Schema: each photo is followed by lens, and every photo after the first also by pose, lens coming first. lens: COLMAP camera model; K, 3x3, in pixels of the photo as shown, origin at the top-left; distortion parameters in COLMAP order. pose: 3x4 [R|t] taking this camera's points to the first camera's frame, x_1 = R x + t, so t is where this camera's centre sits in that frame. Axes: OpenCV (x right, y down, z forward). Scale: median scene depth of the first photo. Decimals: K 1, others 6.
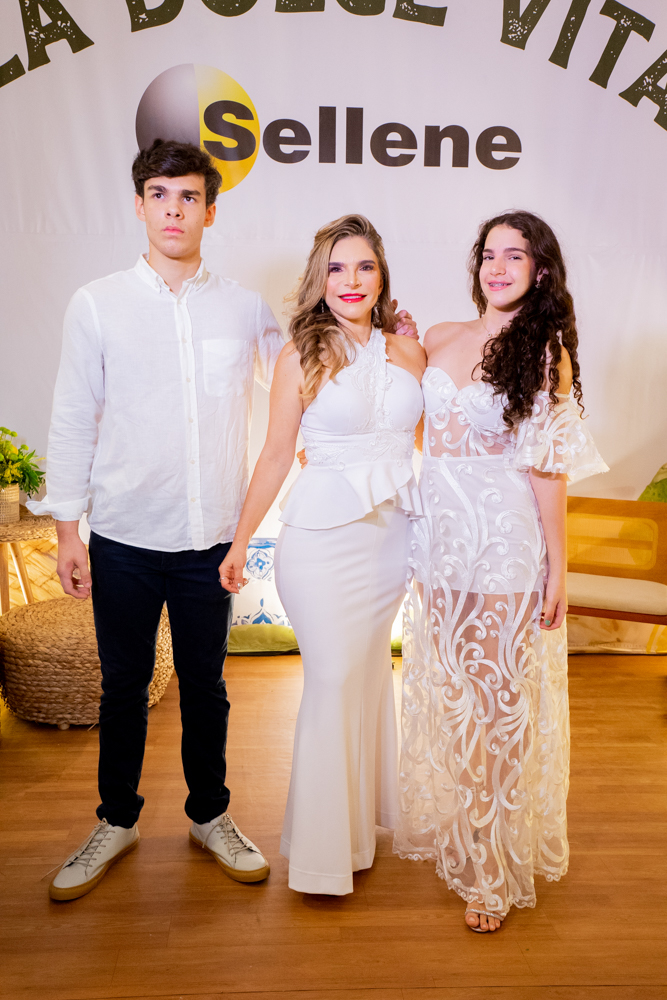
lens RADIAL K [[801.0, 0, 325.5], [0, 801.0, 506.1], [0, 0, 1]] dist [0.025494, 0.034007]
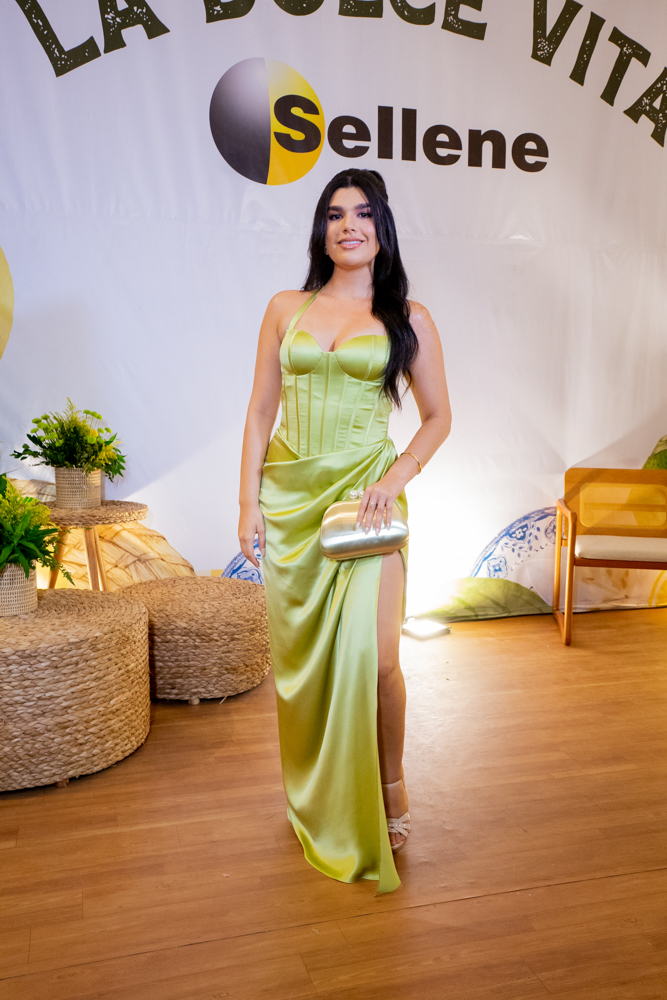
lens RADIAL K [[801.0, 0, 301.0], [0, 801.0, 505.2], [0, 0, 1]] dist [0.025494, 0.034007]
pose [[0.978098, -0.039372, 0.204385, -0.344986], [0.043370, 0.998945, -0.015116, 0.043891], [-0.203574, 0.023649, 0.978774, -0.011596]]
